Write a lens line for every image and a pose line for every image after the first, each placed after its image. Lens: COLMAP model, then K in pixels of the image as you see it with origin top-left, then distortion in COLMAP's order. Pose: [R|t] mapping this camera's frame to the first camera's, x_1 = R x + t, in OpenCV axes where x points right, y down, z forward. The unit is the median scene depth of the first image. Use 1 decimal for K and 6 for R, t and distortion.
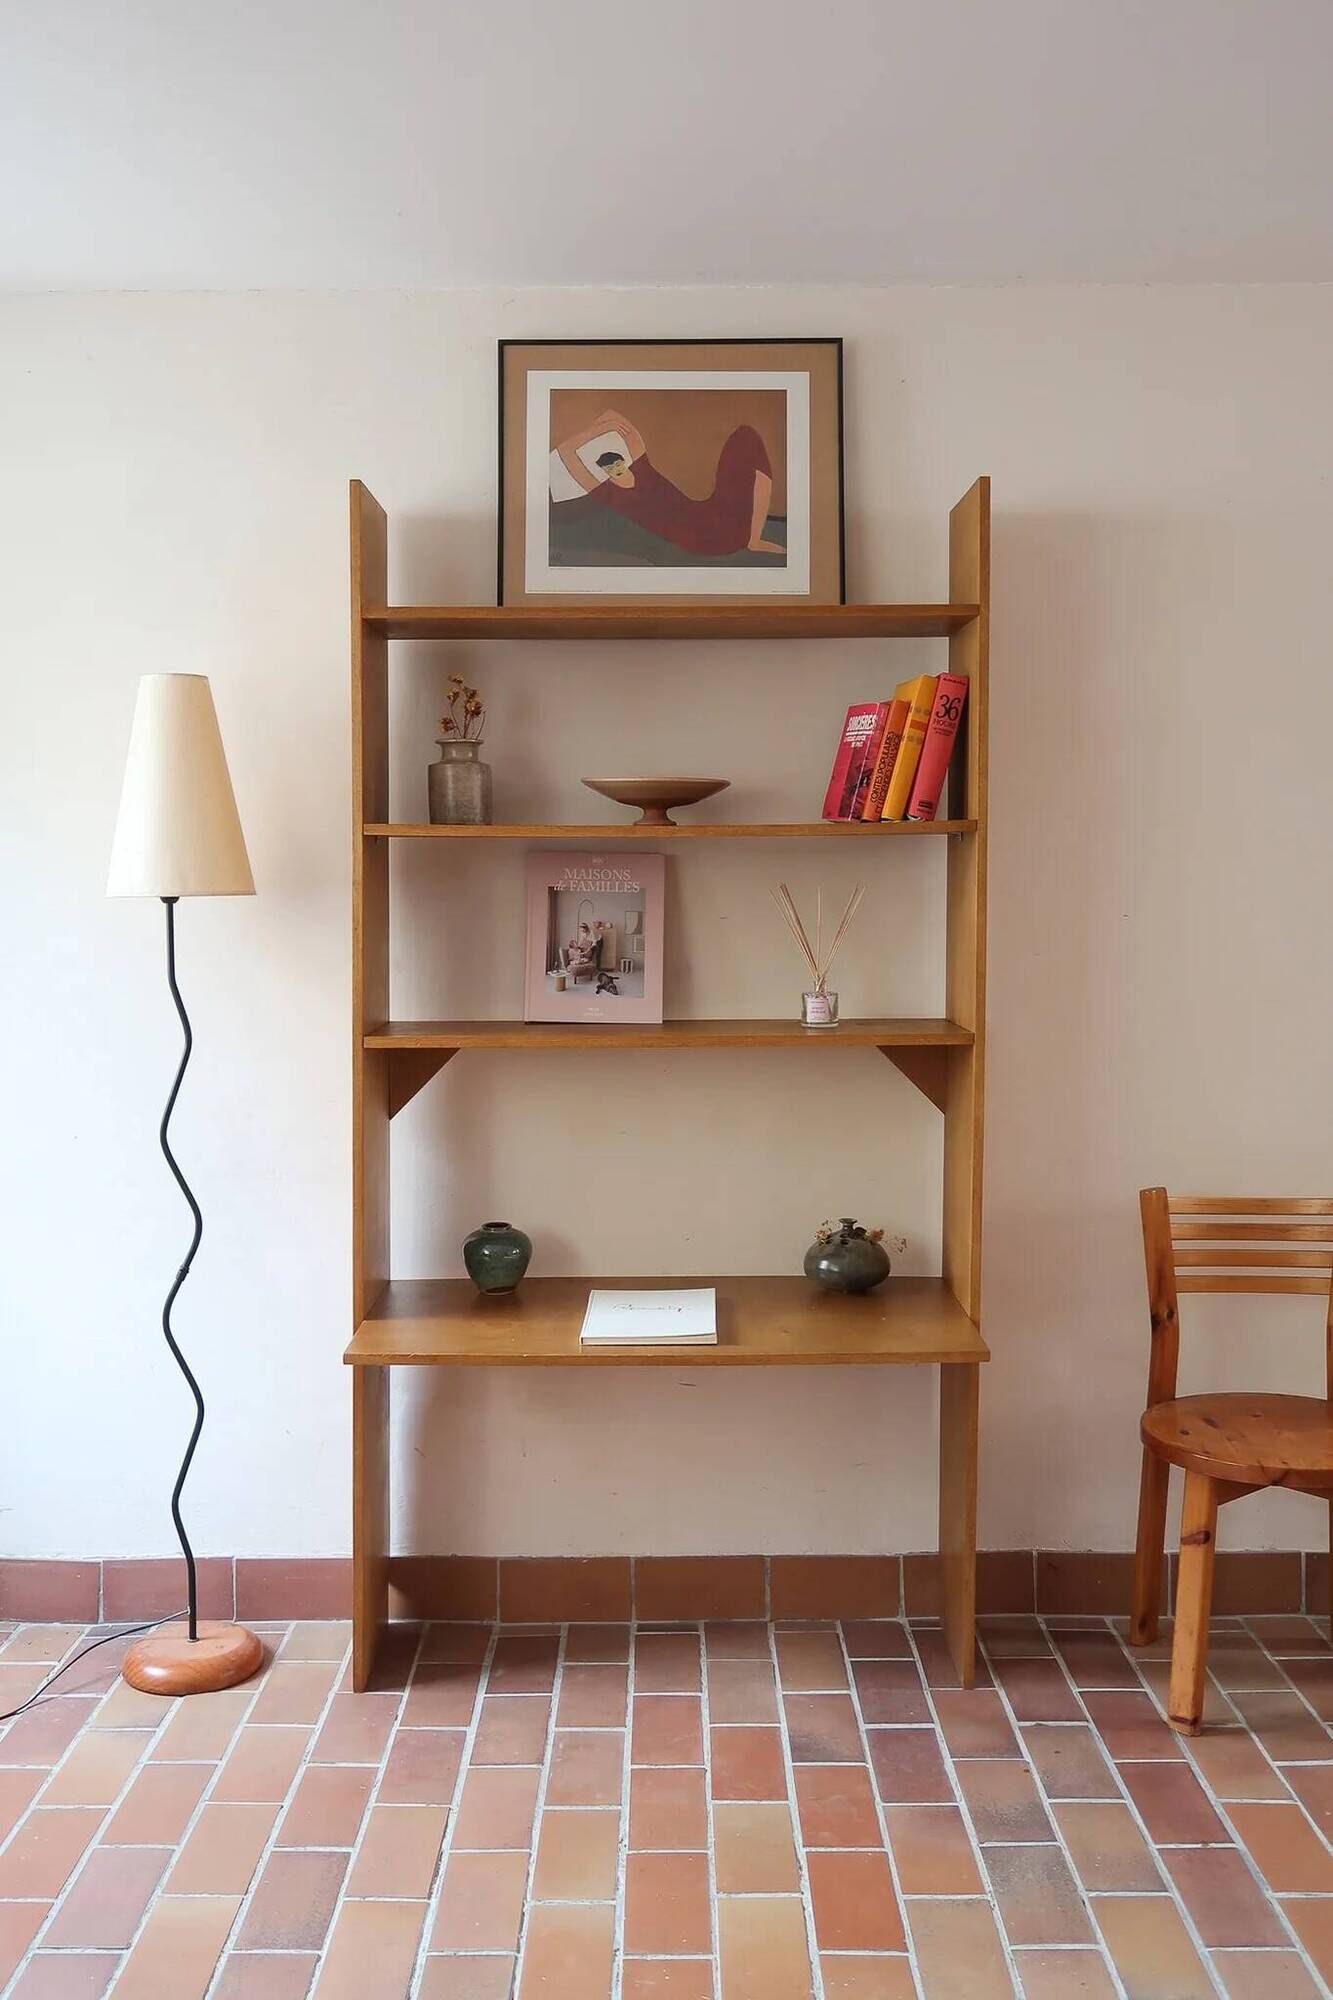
lens RADIAL K [[1851.9, 0, 665.3], [0, 1851.9, 956.2], [0, 0, 1]] dist [-0.006356, -0.003926]
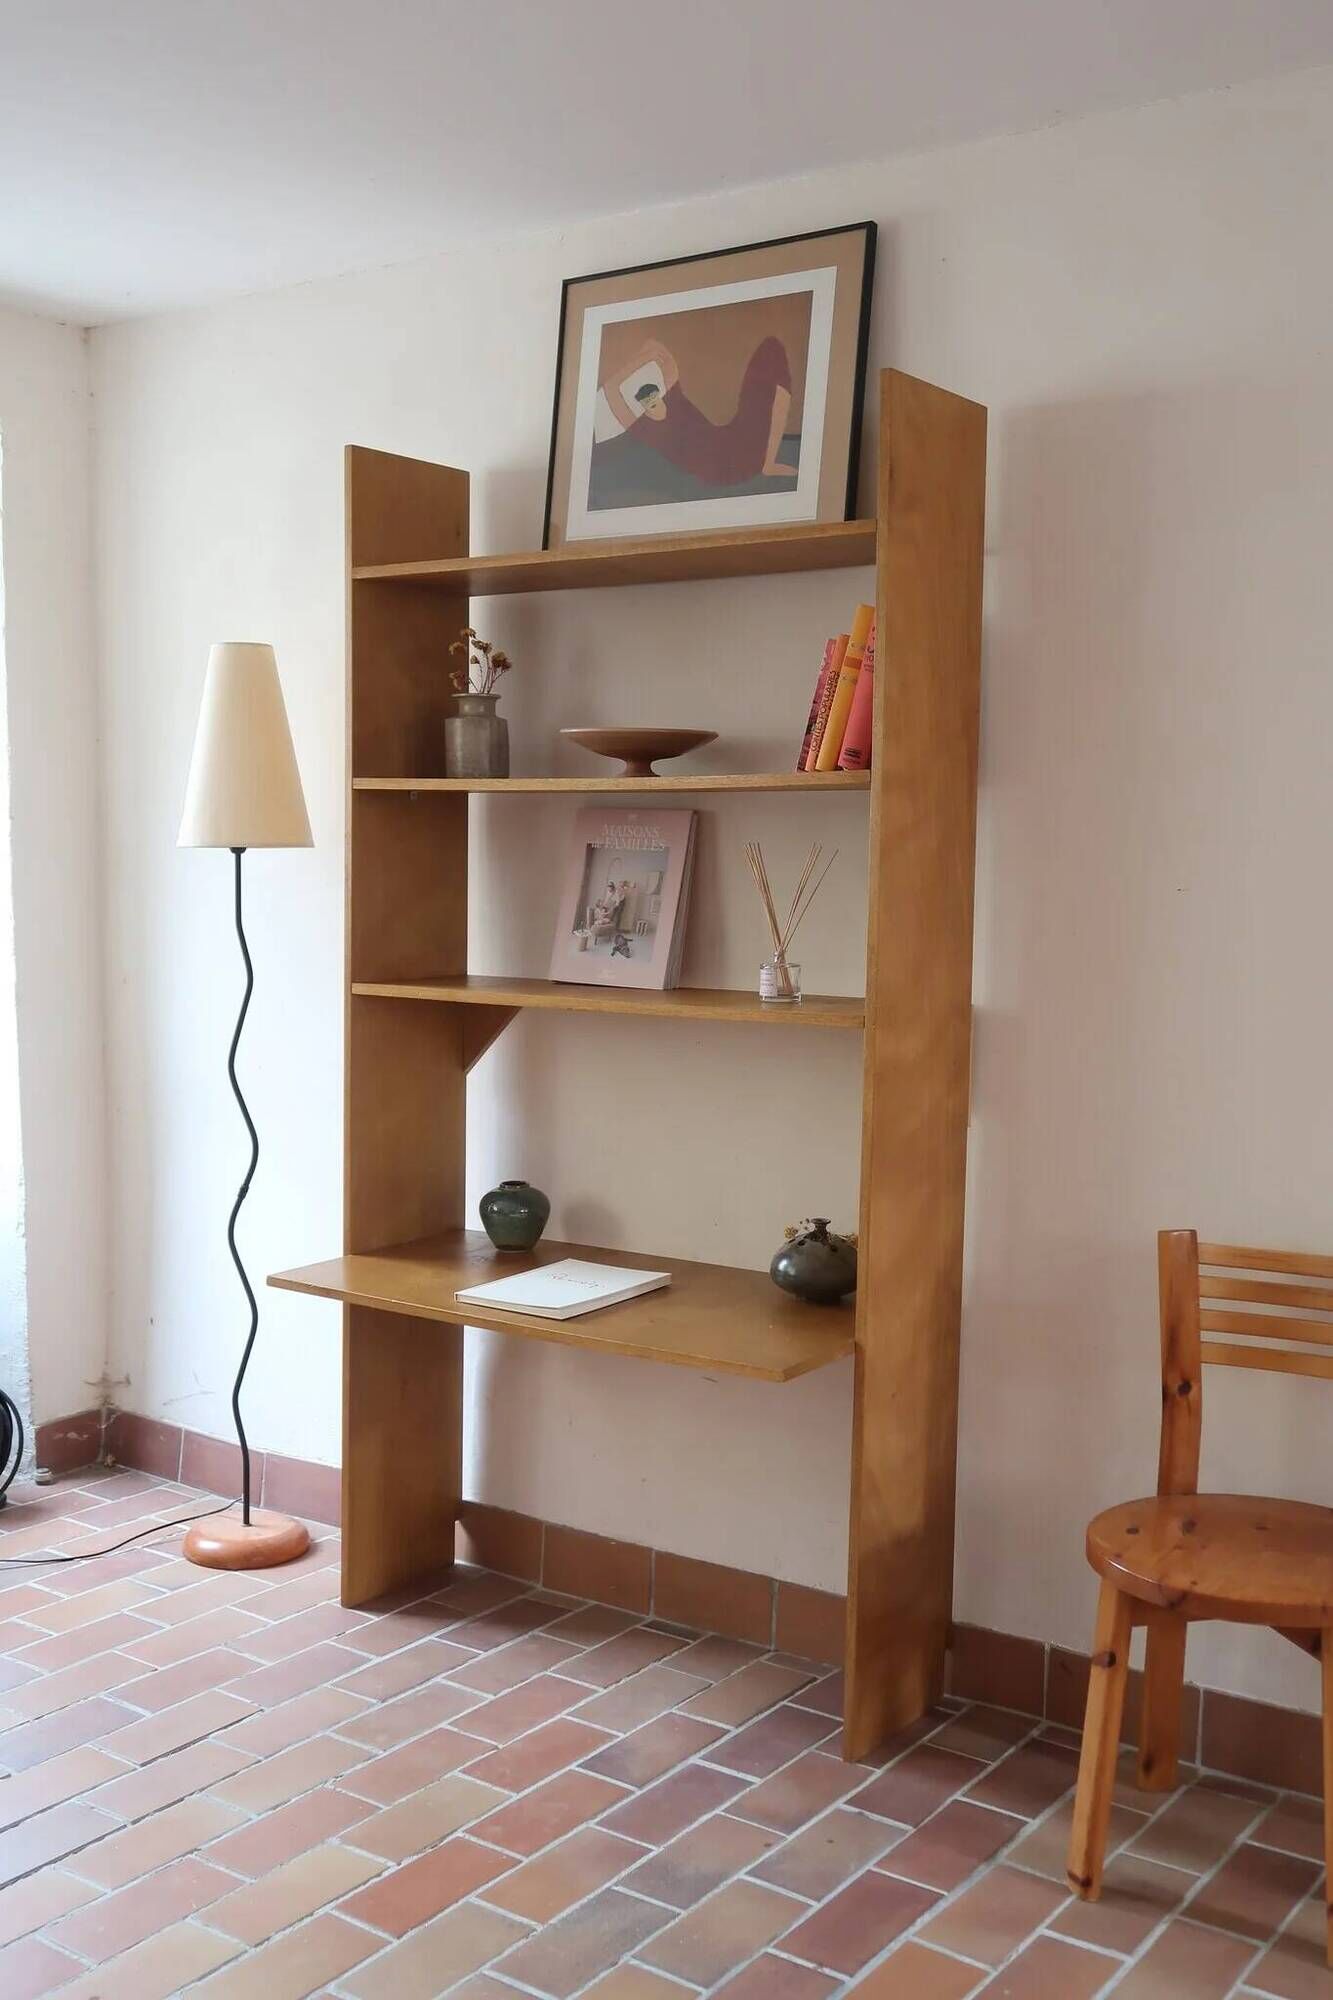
lens RADIAL K [[2042.9, 0, 666.5], [0, 2042.9, 996.8], [0, 0, 1]] dist [0.011127, -0.002619]
pose [[0.816353, 0.055771, -0.574854, 0.596309], [-0.041407, 0.998417, 0.038061, 0.000113], [0.576067, -0.007268, 0.817370, 0.149371]]
